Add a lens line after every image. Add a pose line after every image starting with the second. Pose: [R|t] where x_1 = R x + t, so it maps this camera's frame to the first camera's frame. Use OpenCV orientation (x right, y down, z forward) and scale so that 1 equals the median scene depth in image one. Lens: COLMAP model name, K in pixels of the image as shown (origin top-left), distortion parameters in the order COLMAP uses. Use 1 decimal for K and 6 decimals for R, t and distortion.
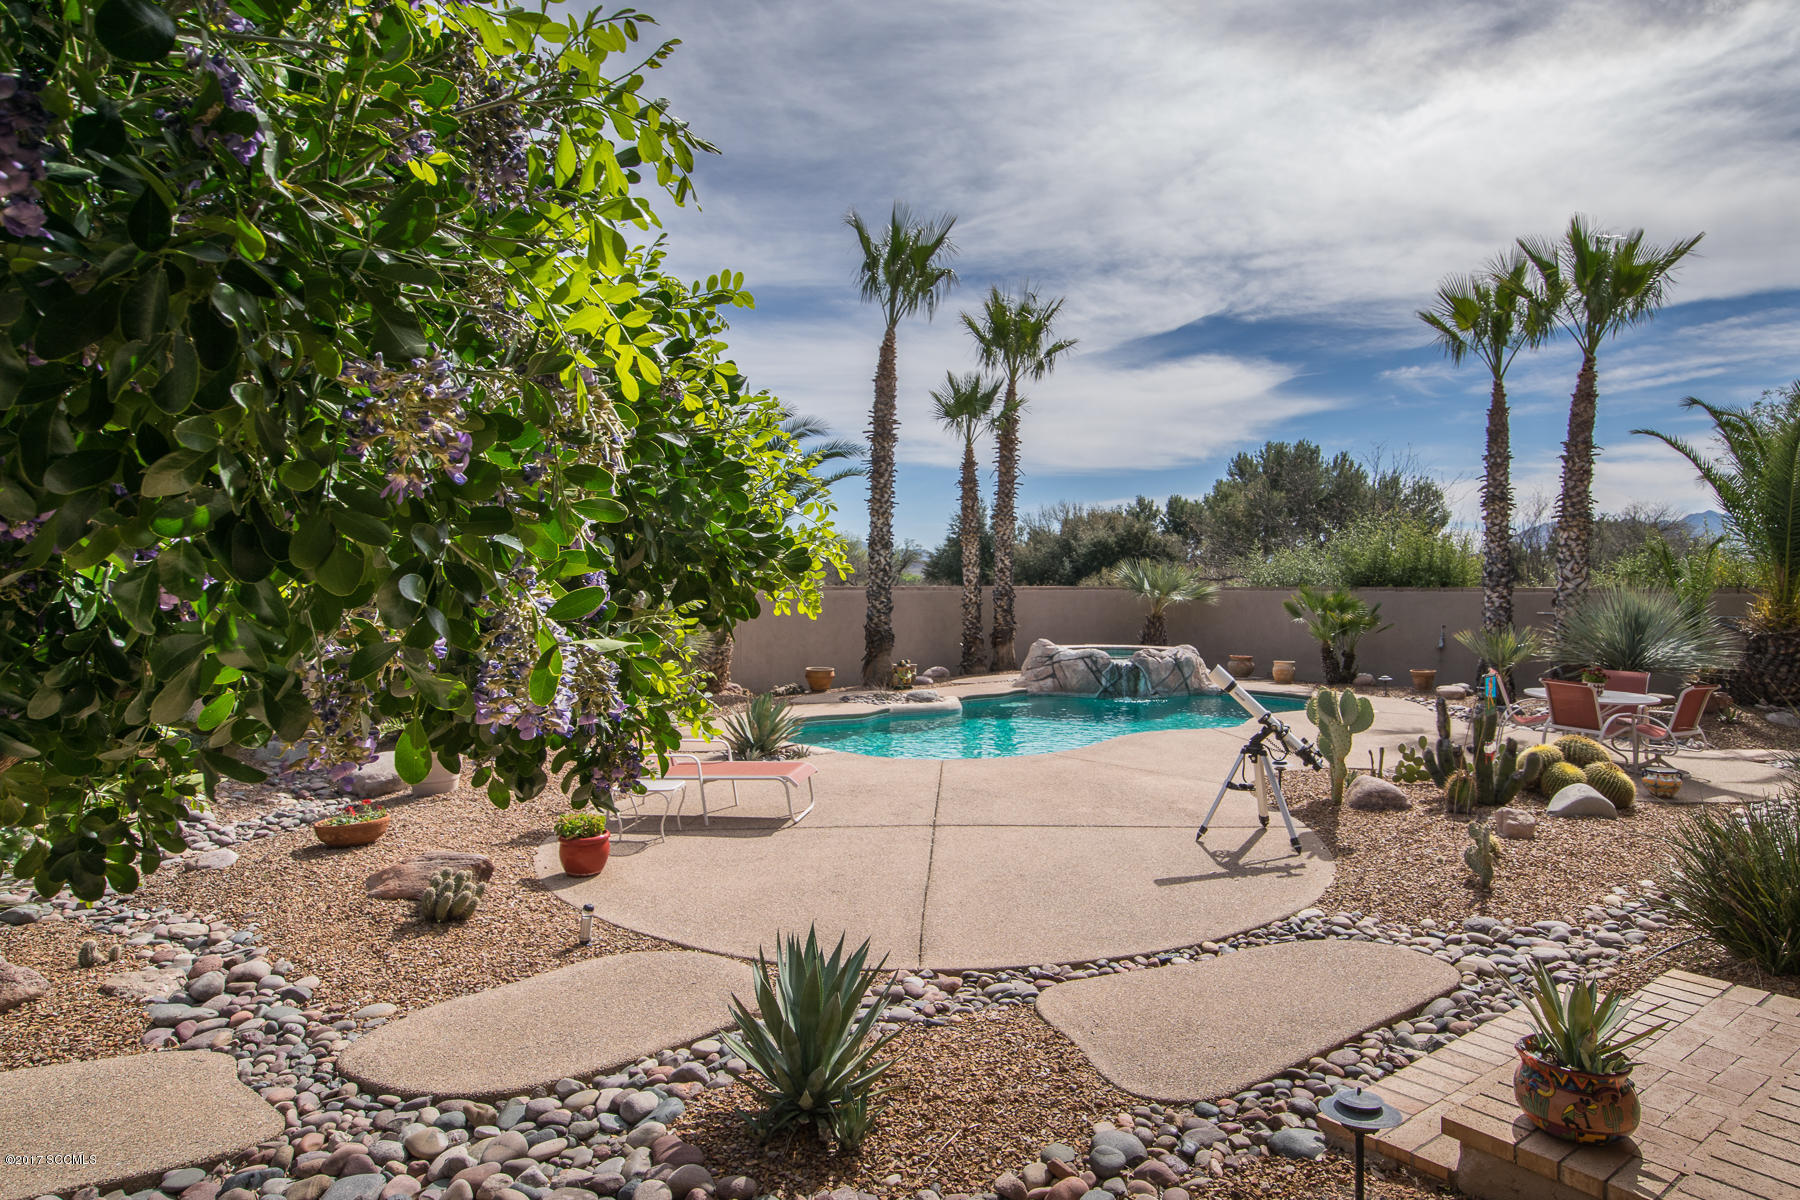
lens RADIAL K [[1000.7, 0, 900.0], [0, 1000.7, 600.0], [0, 0, 1]] dist [0.003077, -0.001650]
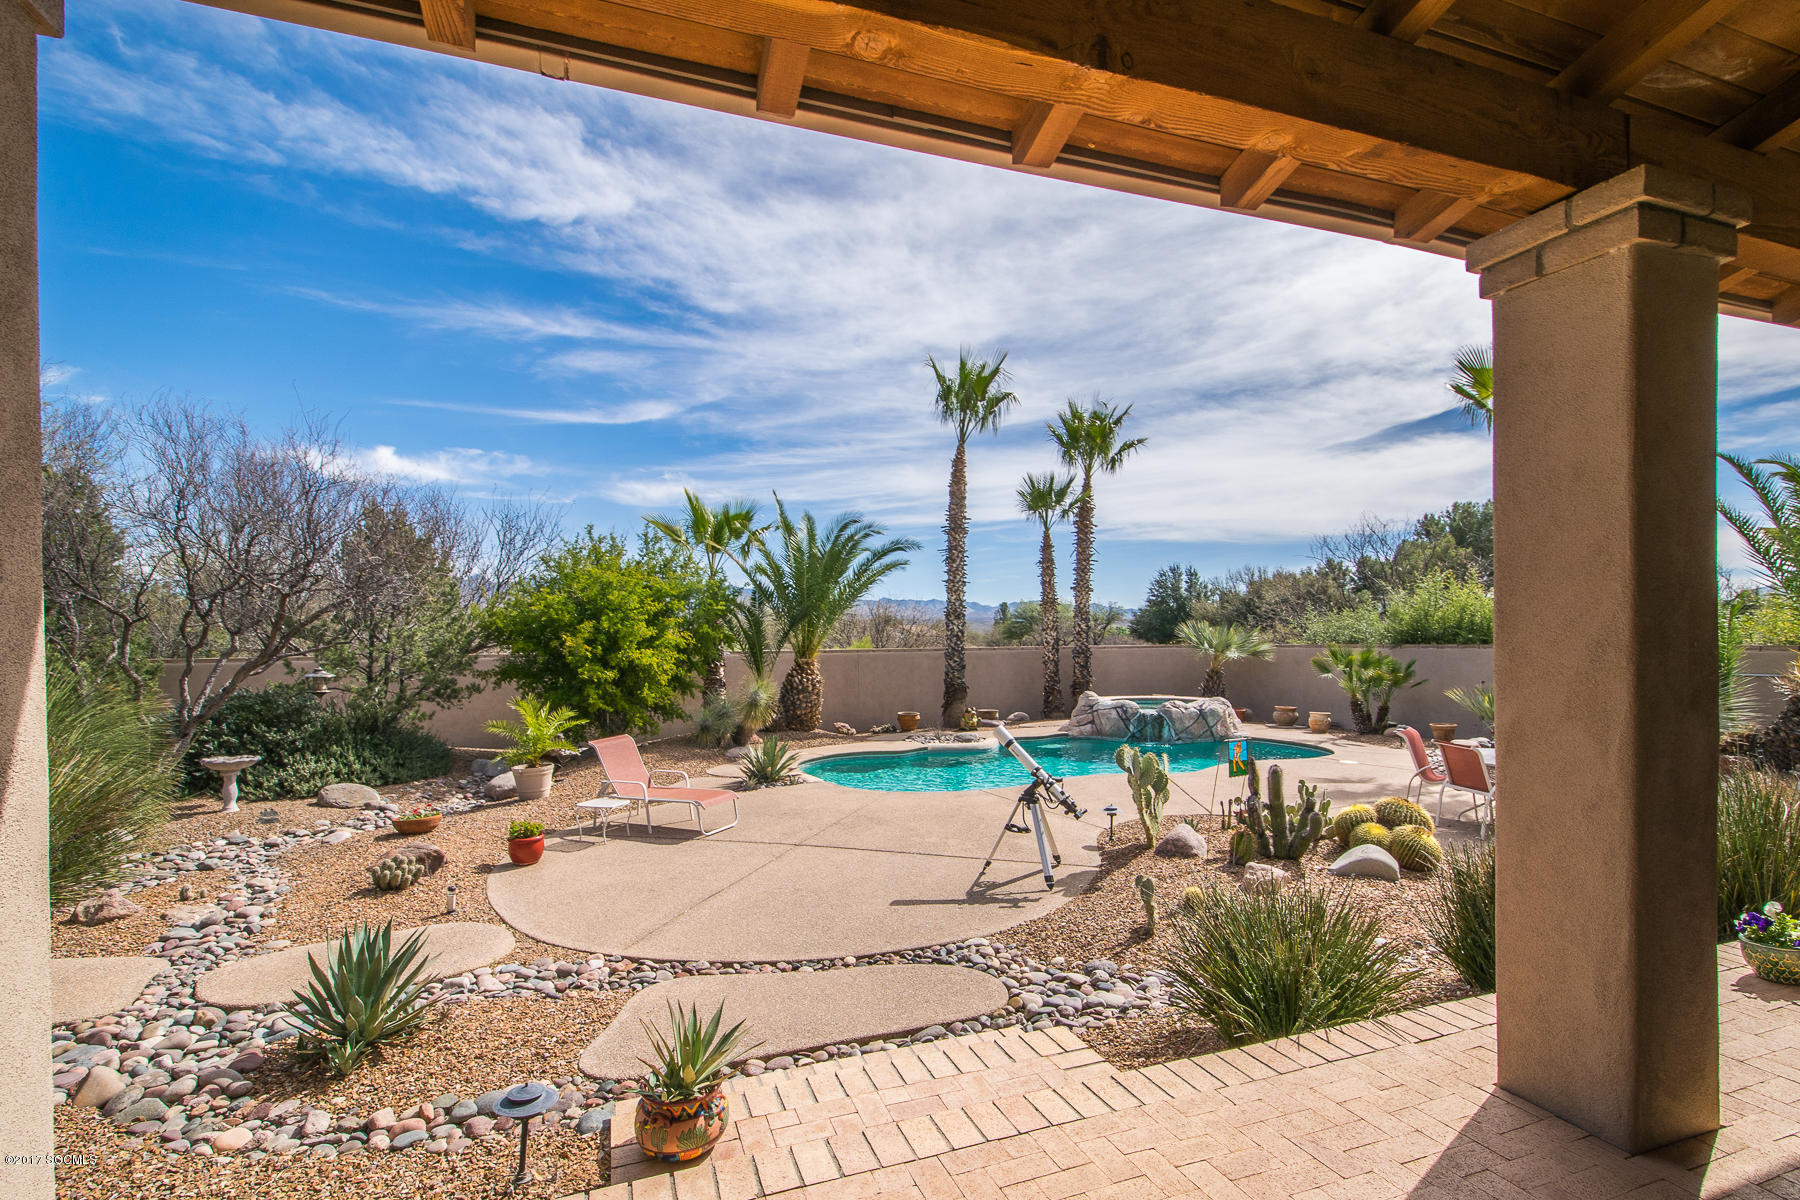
lens RADIAL K [[787.8, 0, 898.9], [0, 787.8, 647.5], [0, 0, 1]] dist [0.002096, 0.000315]
pose [[0.956531, -0.008640, -0.291502, 0.208351], [0.007480, 0.999959, -0.005094, -0.010798], [0.291534, 0.002692, 0.956557, 0.028487]]
